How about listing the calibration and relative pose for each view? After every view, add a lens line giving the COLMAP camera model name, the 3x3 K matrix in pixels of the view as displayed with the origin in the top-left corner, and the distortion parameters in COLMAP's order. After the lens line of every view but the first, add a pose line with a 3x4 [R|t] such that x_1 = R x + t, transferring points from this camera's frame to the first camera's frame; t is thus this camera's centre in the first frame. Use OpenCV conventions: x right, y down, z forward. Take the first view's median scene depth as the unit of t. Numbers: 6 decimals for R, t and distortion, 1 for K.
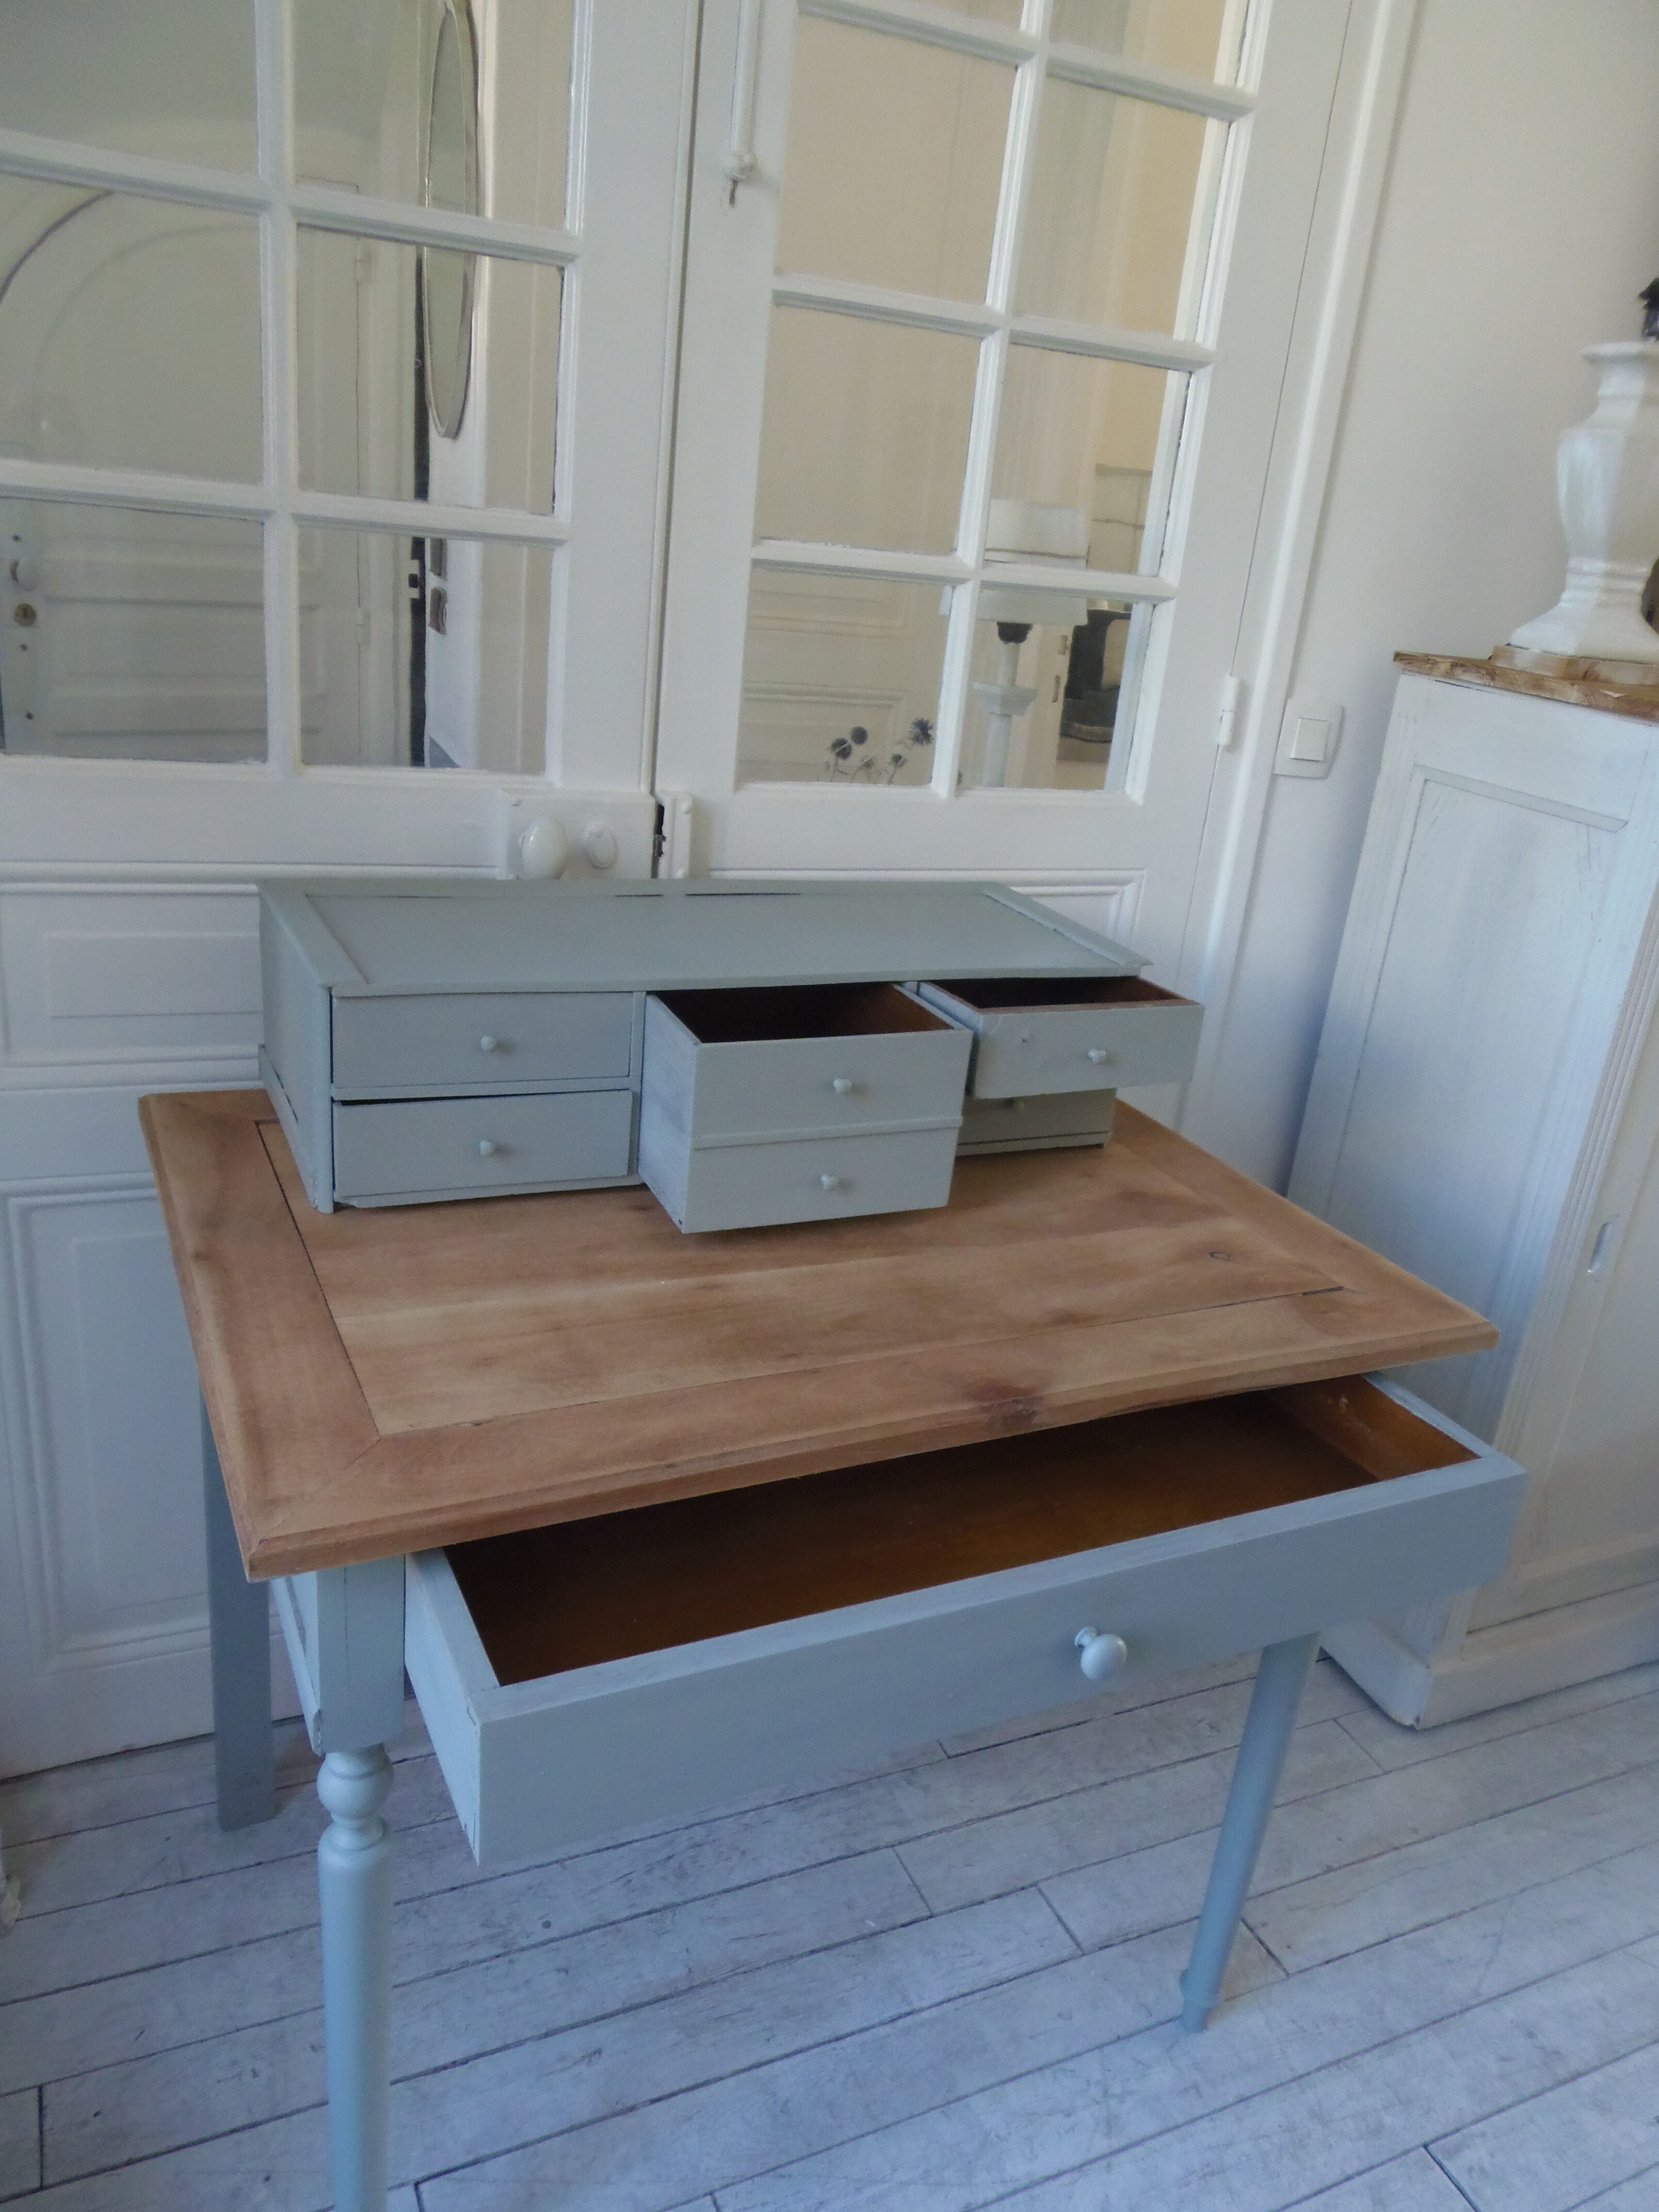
lens RADIAL K [[1606.7, 0, 866.7], [0, 1606.7, 1132.4], [0, 0, 1]] dist [-0.016788, -0.001029]
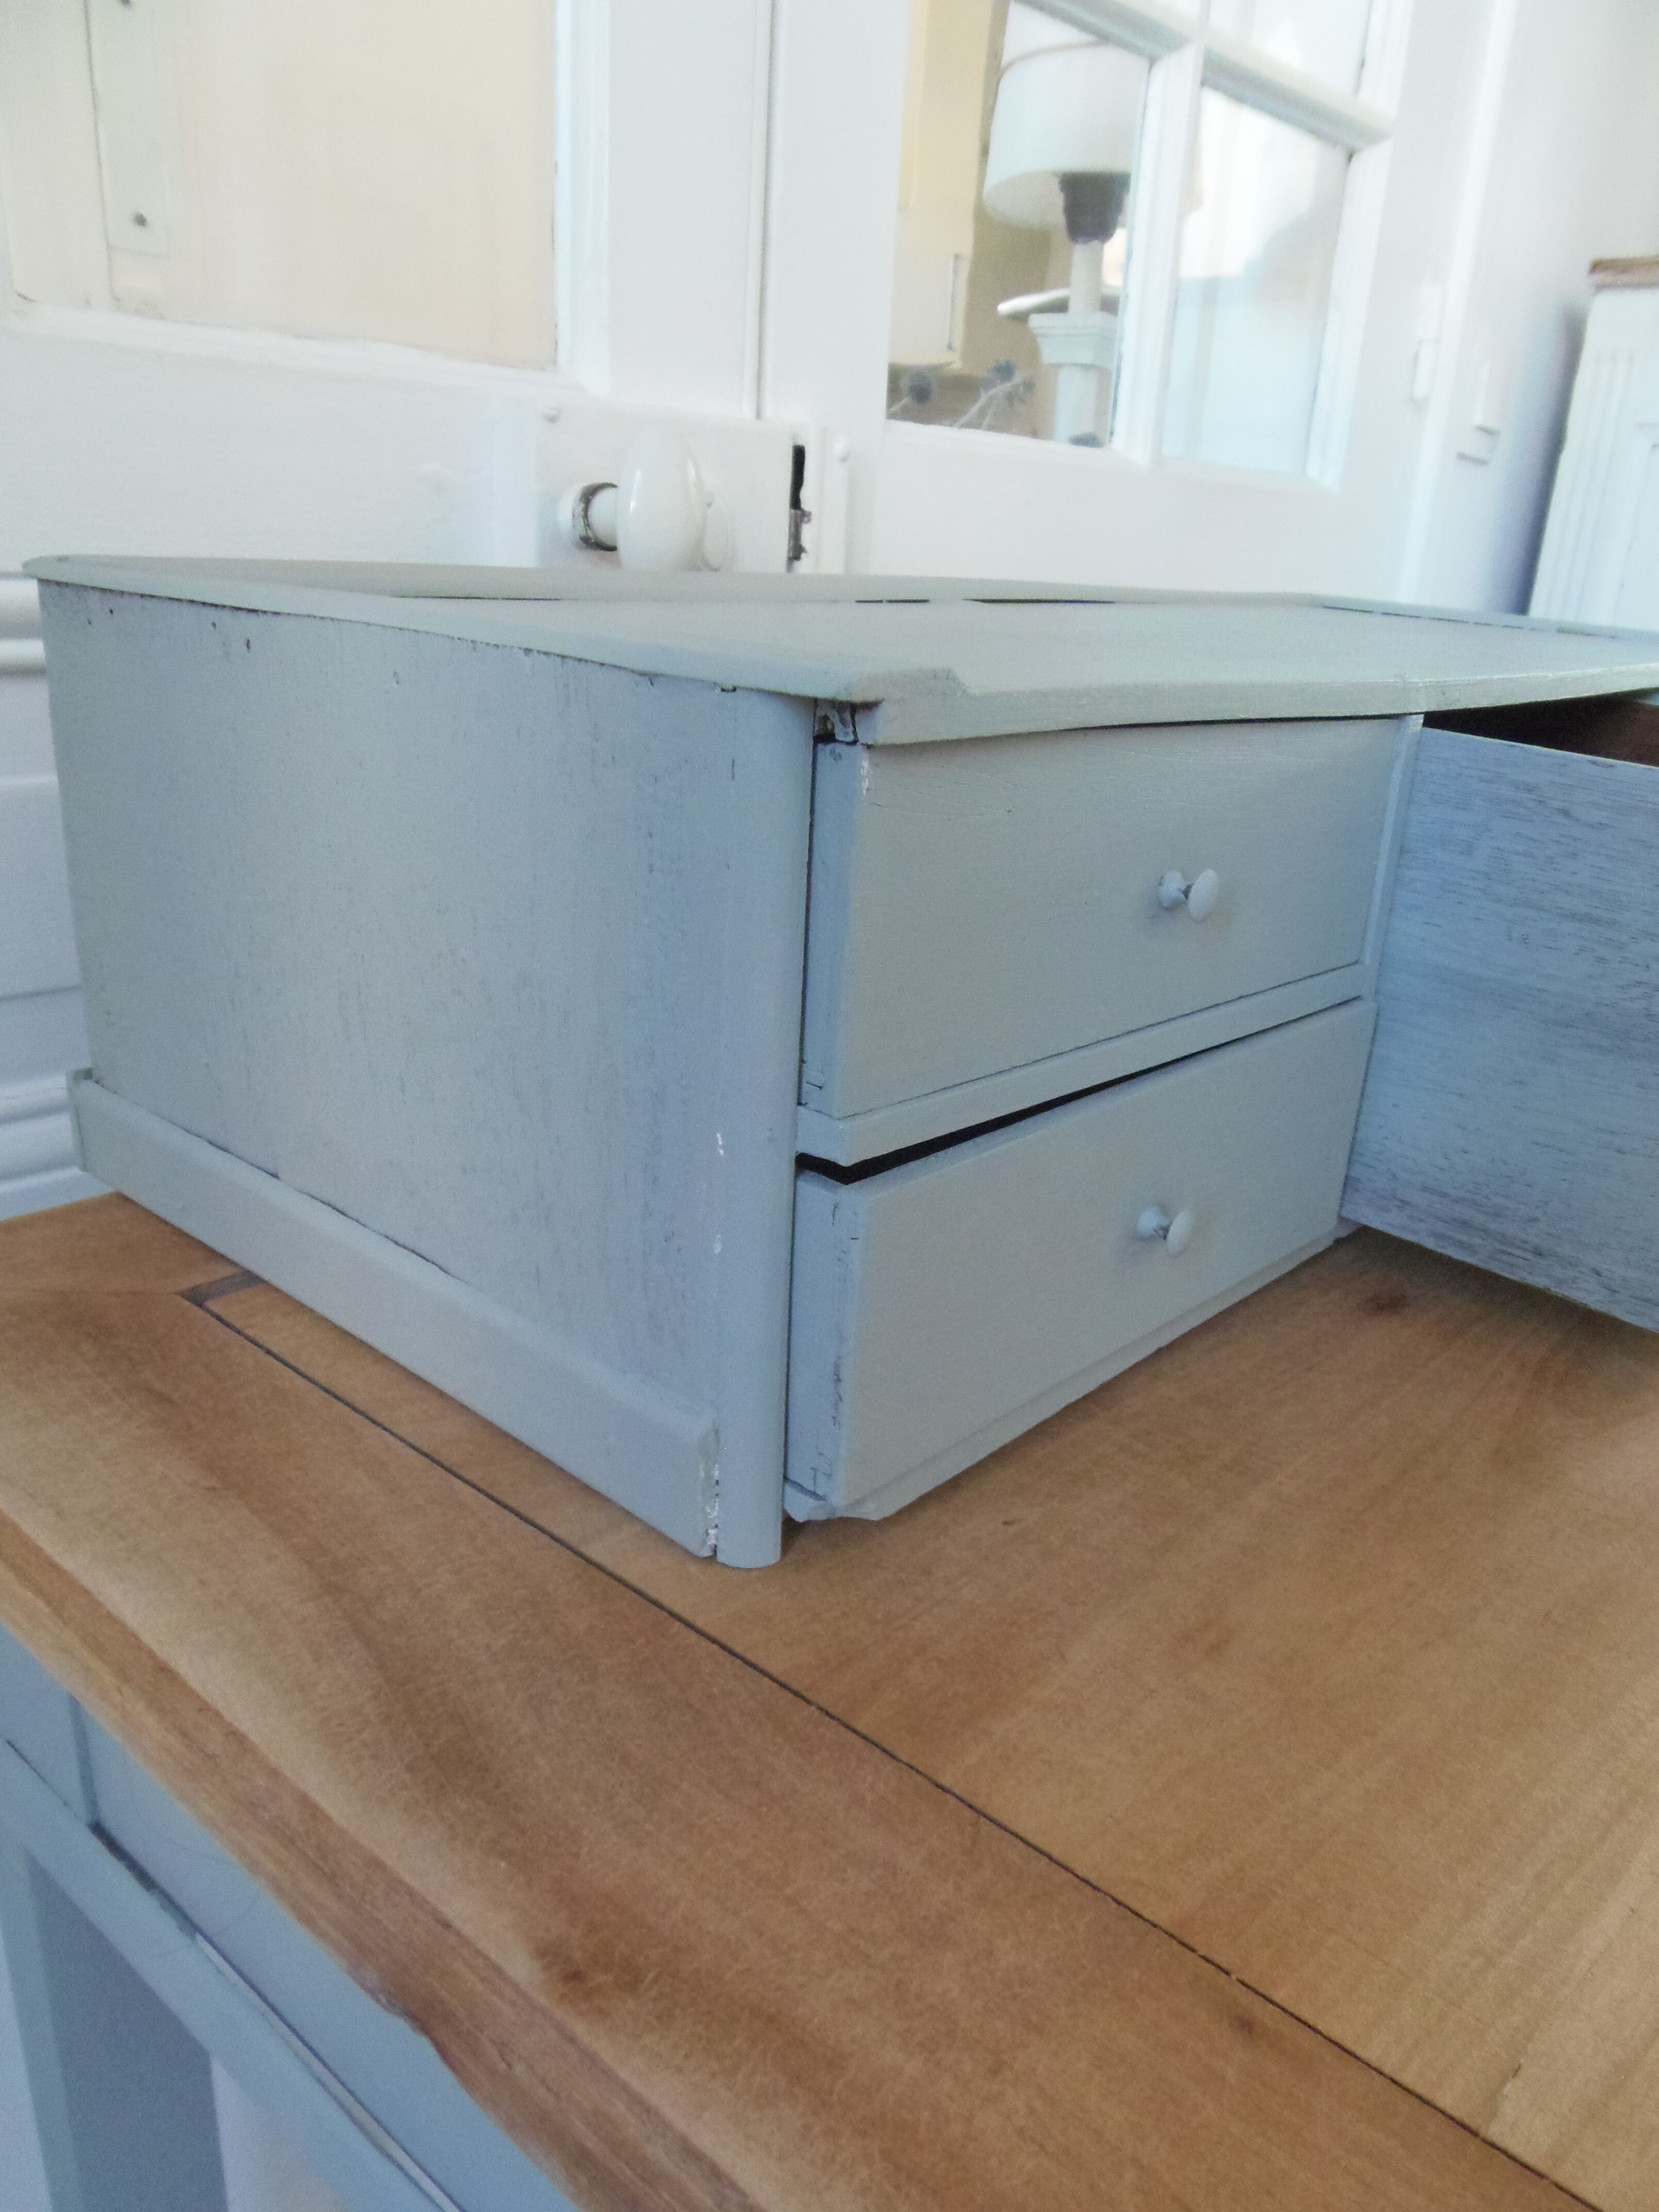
lens RADIAL K [[1606.7, 0, 852.3], [0, 1606.7, 1145.3], [0, 0, 1]] dist [-0.016788, -0.001029]
pose [[0.923028, -0.179794, 0.340137, -0.312814], [0.167679, 0.983700, 0.064946, -0.029923], [-0.346270, -0.002913, 0.938130, 0.562409]]
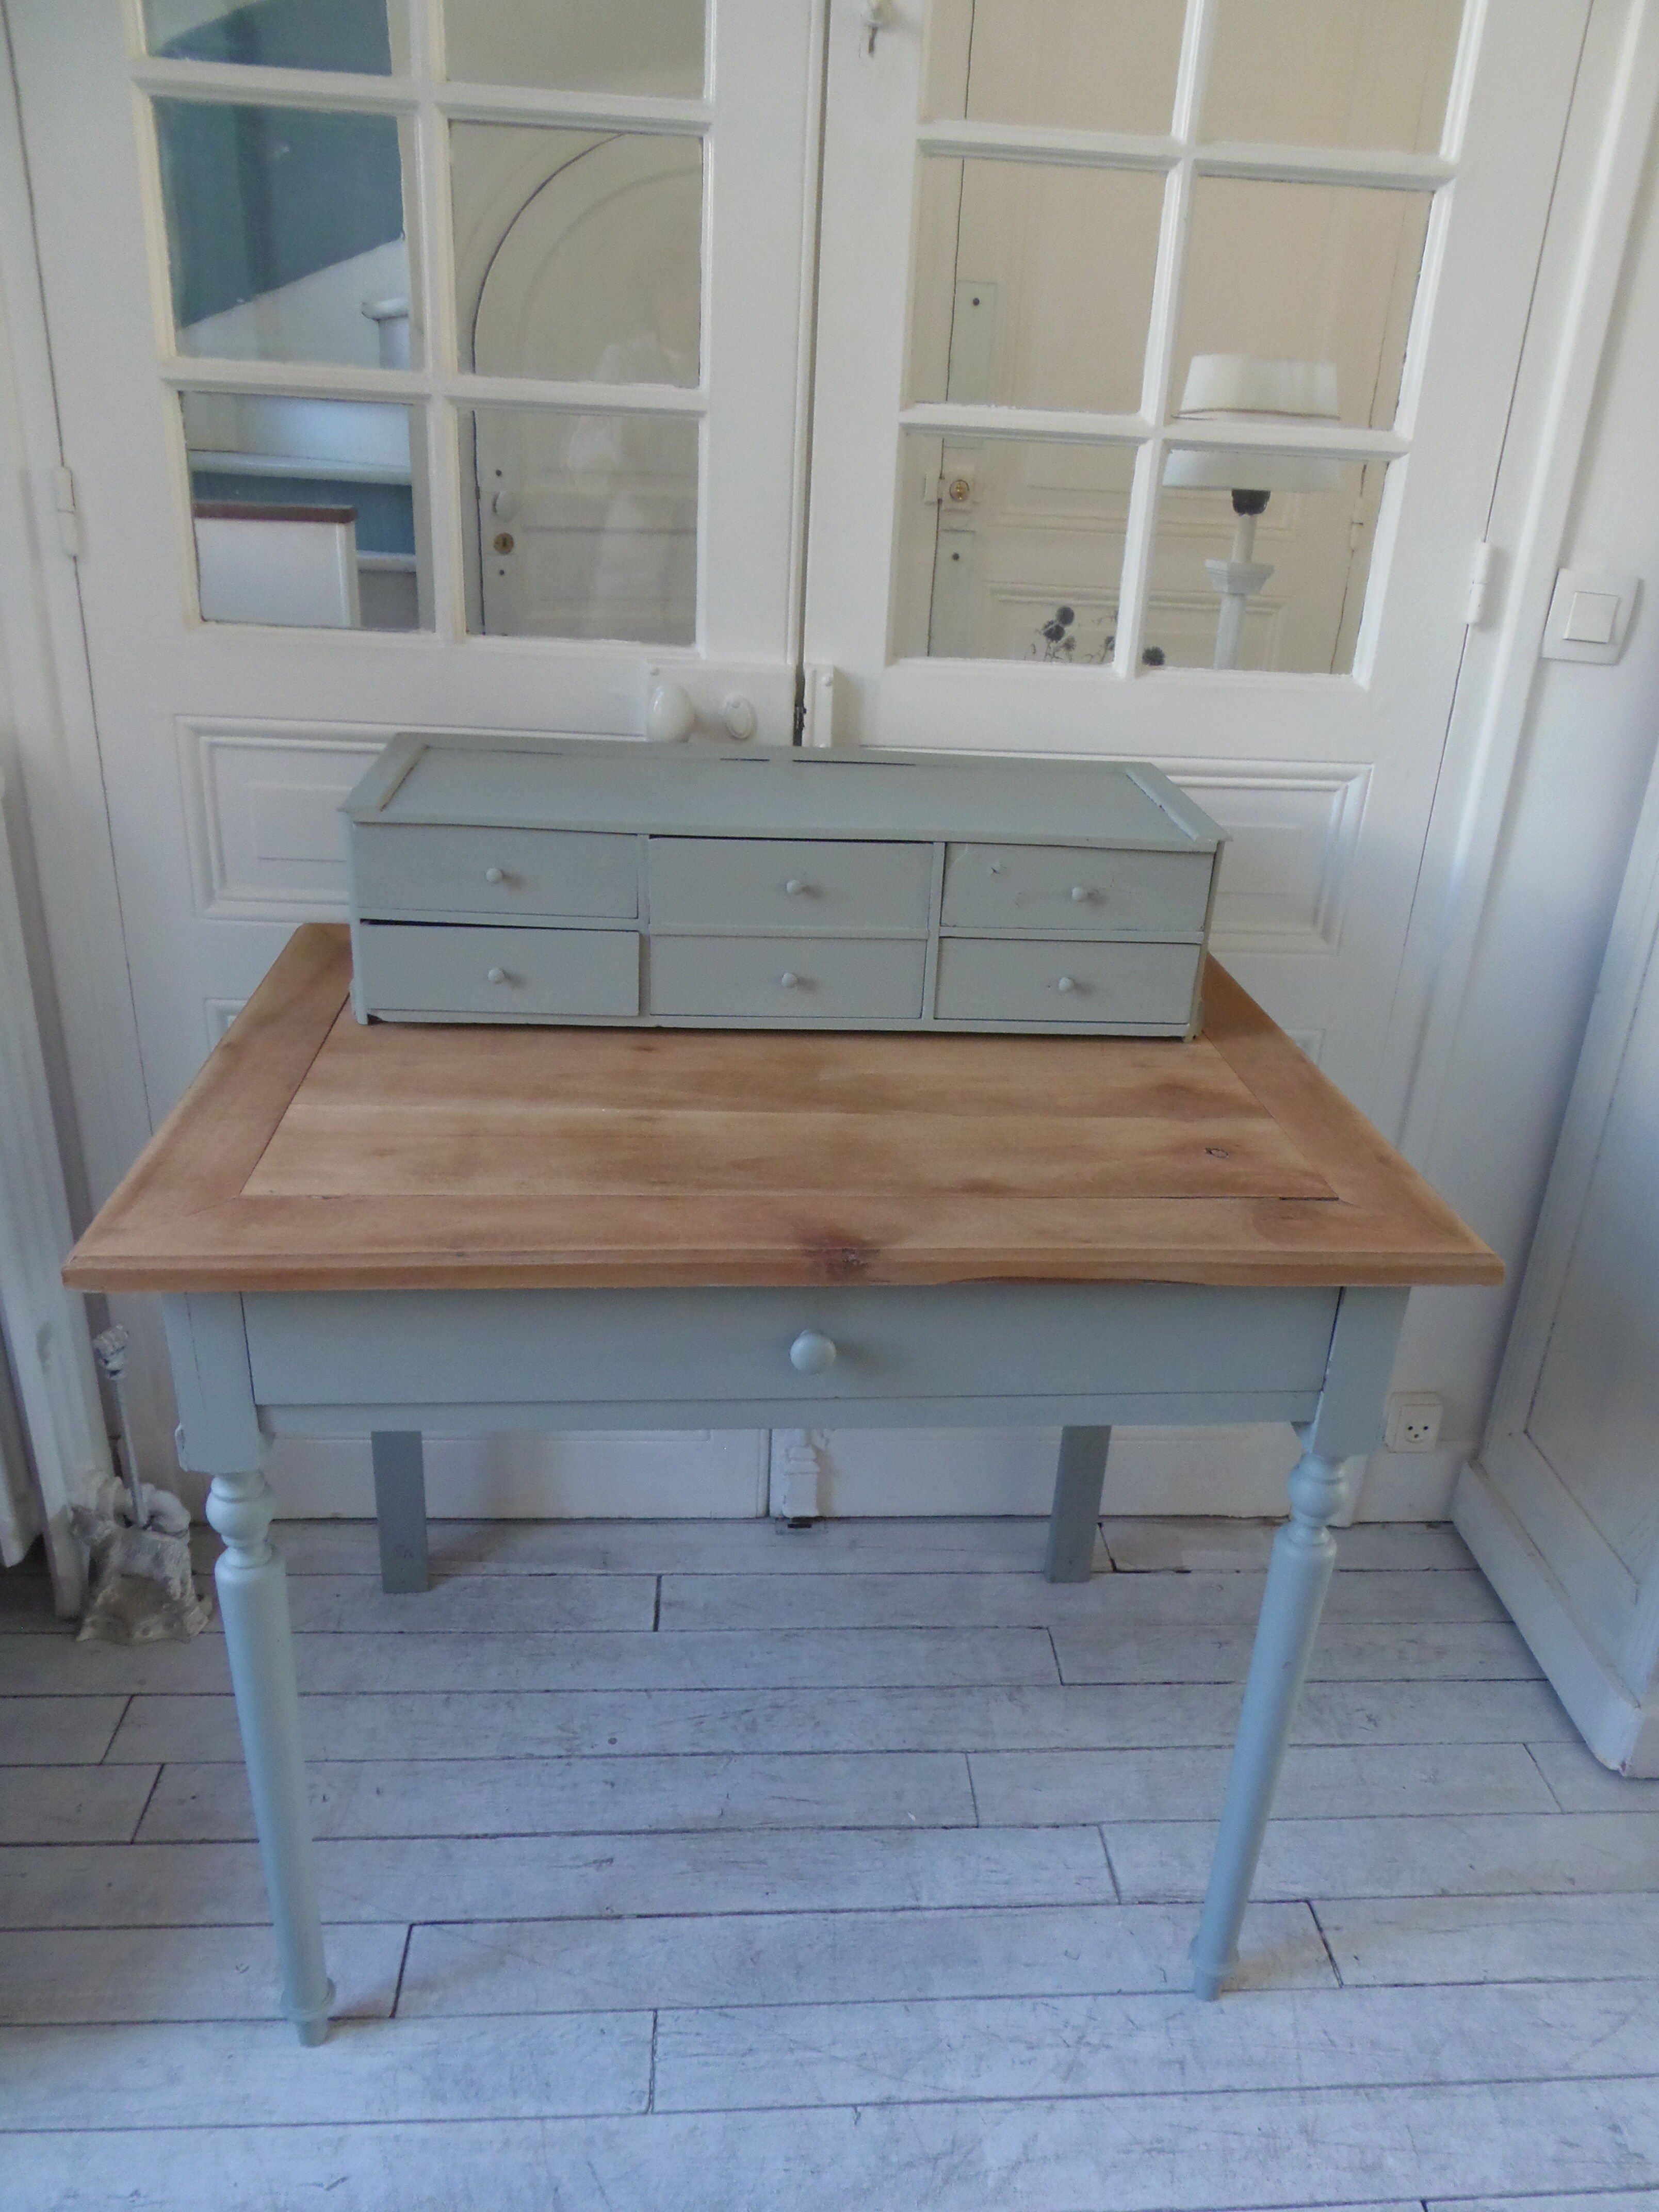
lens RADIAL K [[1606.7, 0, 859.9], [0, 1606.7, 1137.3], [0, 0, 1]] dist [-0.016788, -0.001029]
pose [[0.932271, 0.096202, -0.348733, 0.288531], [-0.087514, 0.995335, 0.040624, 0.040390], [0.351015, -0.007354, 0.936341, 0.067583]]
